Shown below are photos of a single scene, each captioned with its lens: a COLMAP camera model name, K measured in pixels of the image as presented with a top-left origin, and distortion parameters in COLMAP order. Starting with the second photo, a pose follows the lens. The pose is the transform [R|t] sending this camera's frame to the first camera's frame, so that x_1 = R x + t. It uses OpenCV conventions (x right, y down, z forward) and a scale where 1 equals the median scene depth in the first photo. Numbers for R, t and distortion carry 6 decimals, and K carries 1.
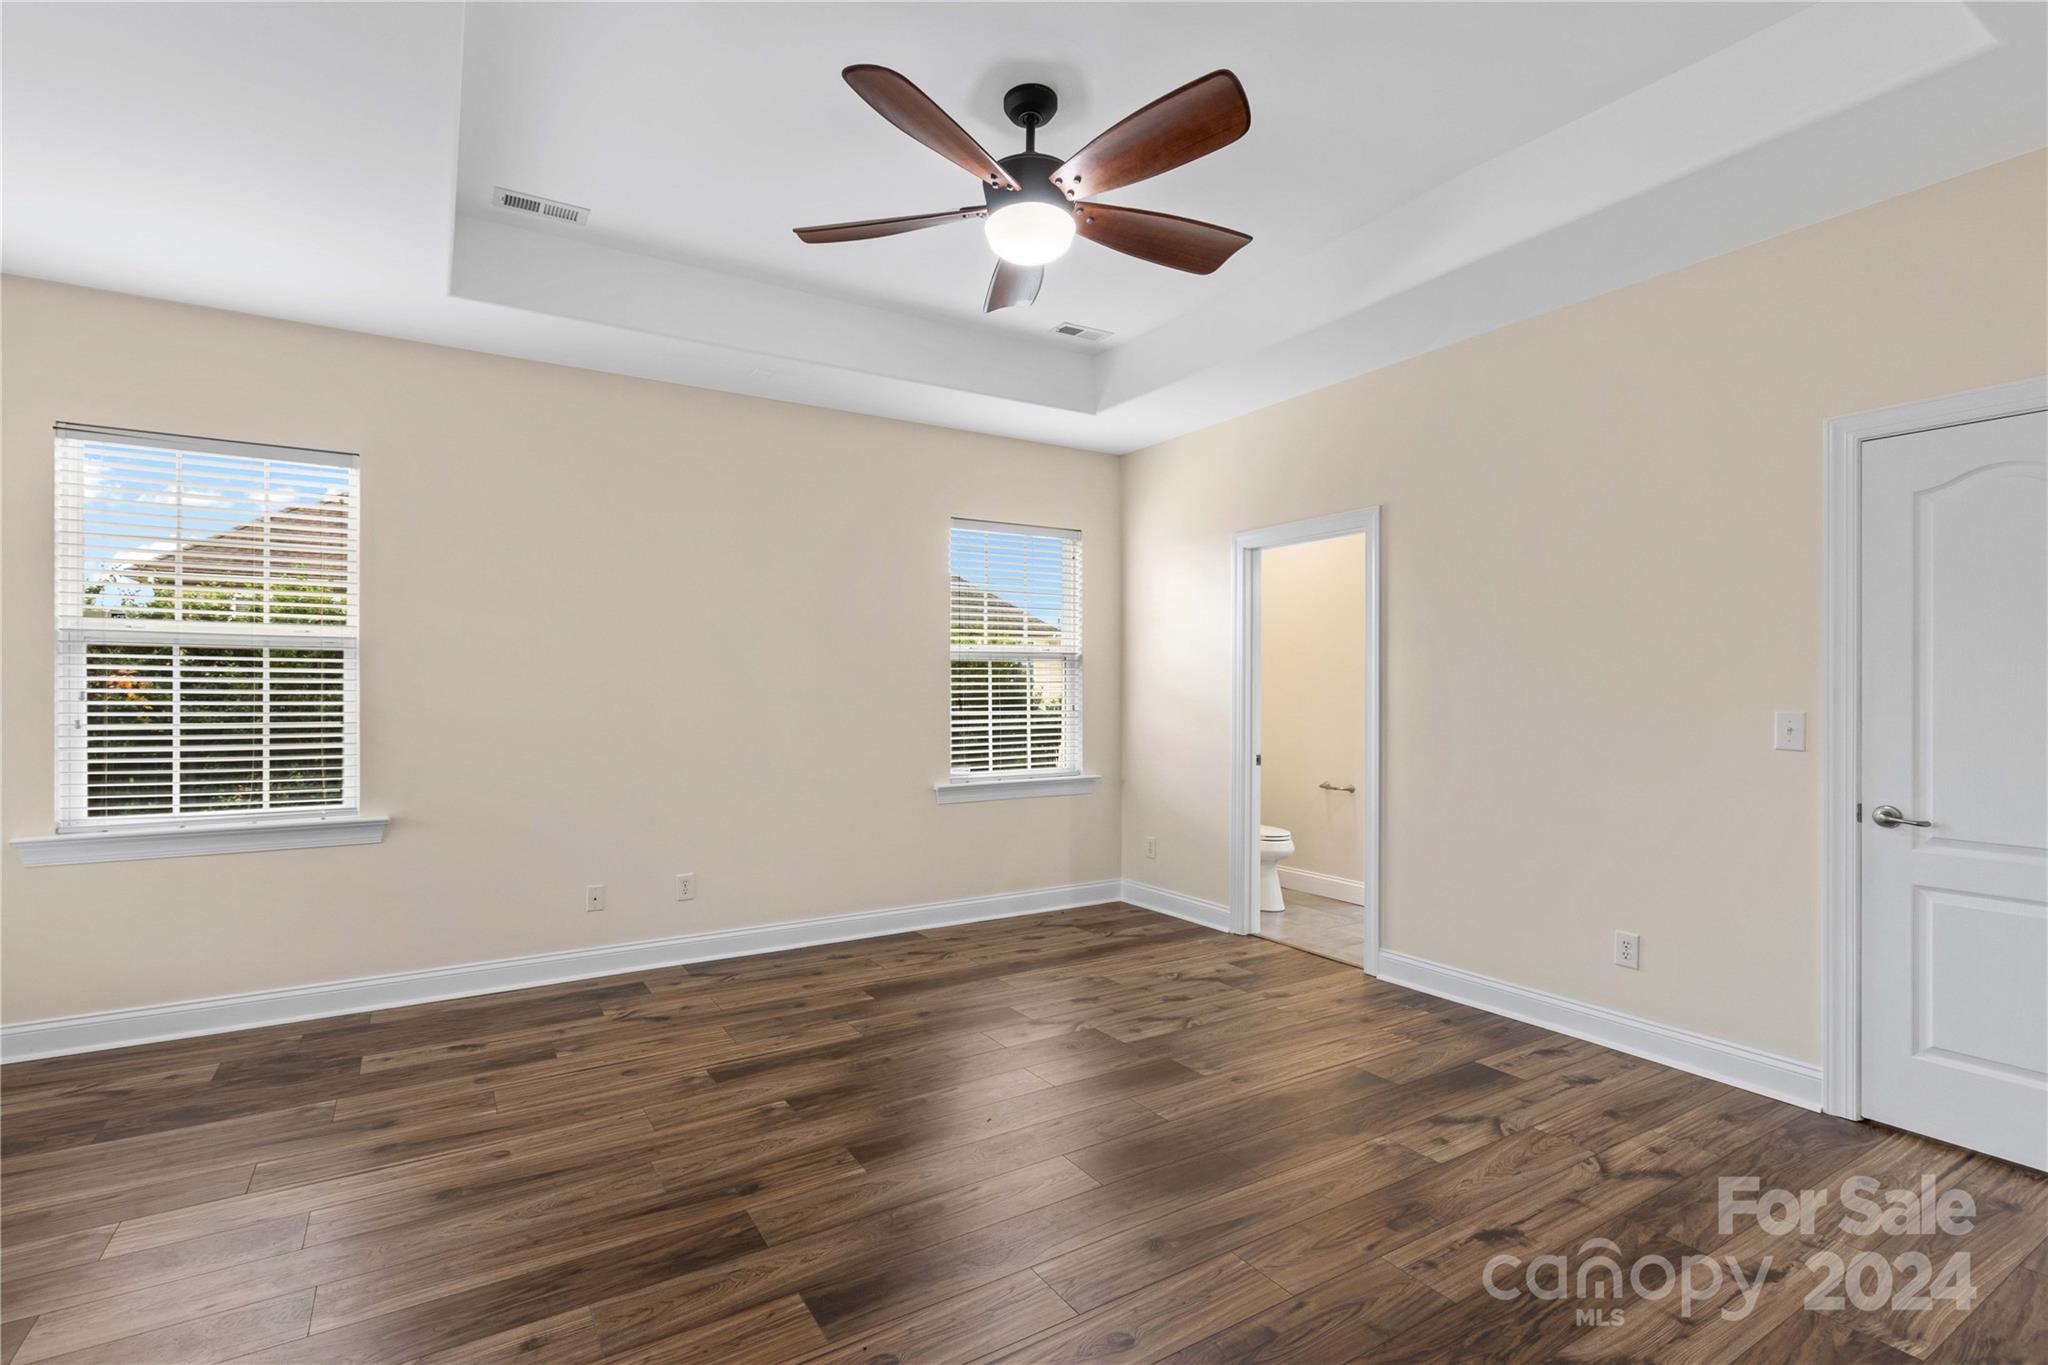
lens RADIAL K [[960.9, 0, 1018.7], [0, 960.9, 681.6], [0, 0, 1]] dist [0.000138, -0.000298]
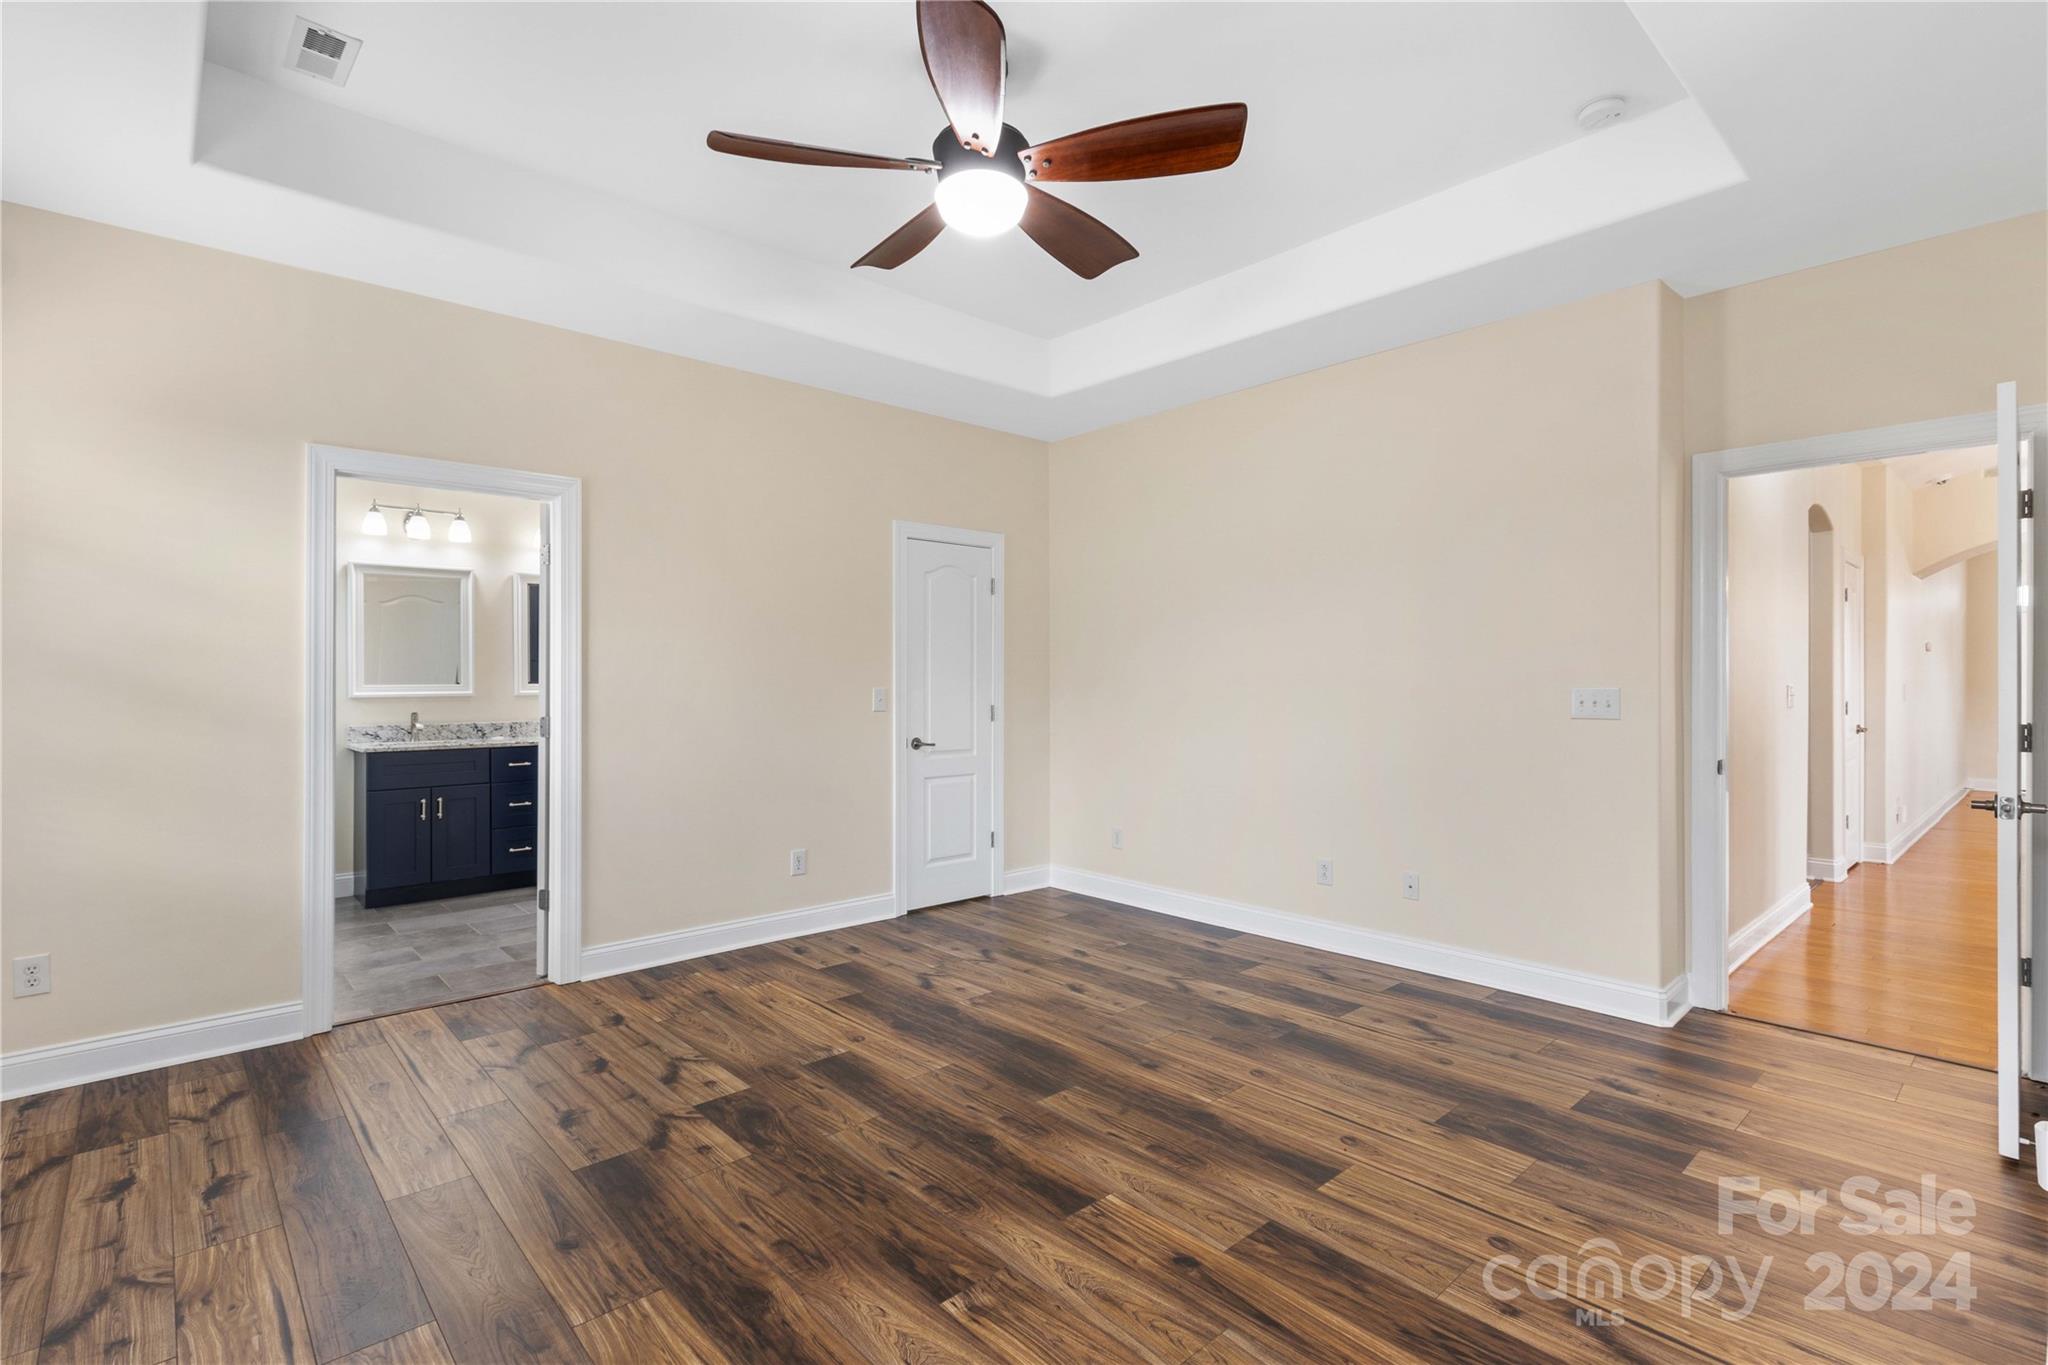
lens RADIAL K [[950.4, 0, 1016.1], [0, 950.4, 683.2], [0, 0, 1]] dist [0.002619, -0.000225]
pose [[-0.174793, -0.005794, 0.984588, -0.704703], [-0.005827, 0.999971, 0.004850, 0.010392], [-0.984588, -0.004890, -0.174822, 0.848598]]
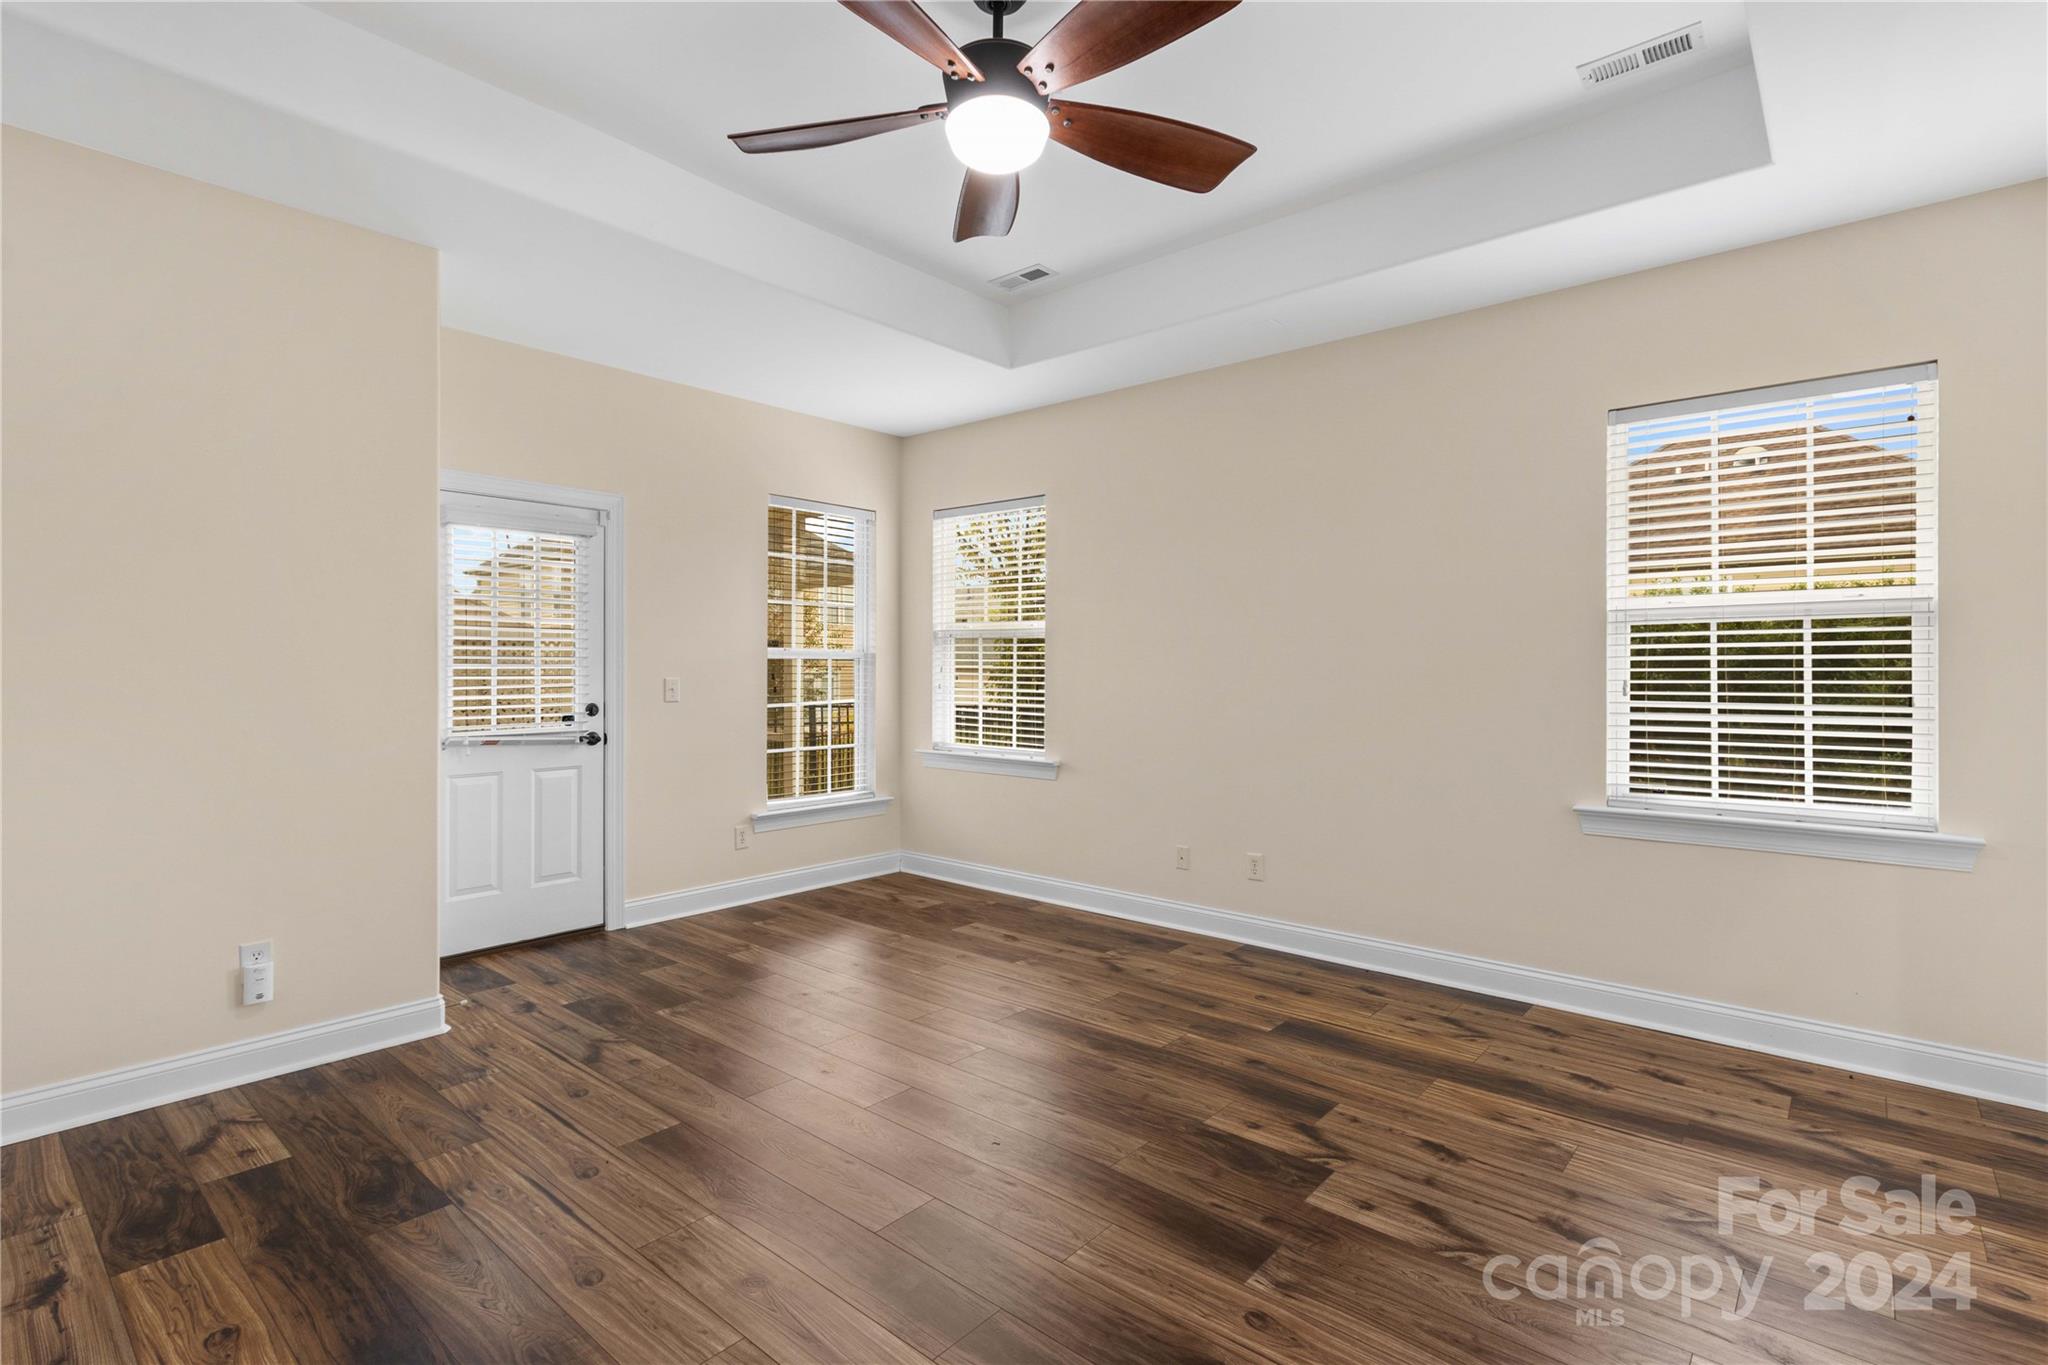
lens RADIAL K [[960.9, 0, 1018.7], [0, 960.9, 681.6], [0, 0, 1]] dist [0.000138, -0.000298]
pose [[0.296927, 0.014563, -0.954789, 0.625709], [0.003099, 0.999864, 0.016214, 0.007587], [0.954895, -0.007774, 0.296842, 0.573293]]
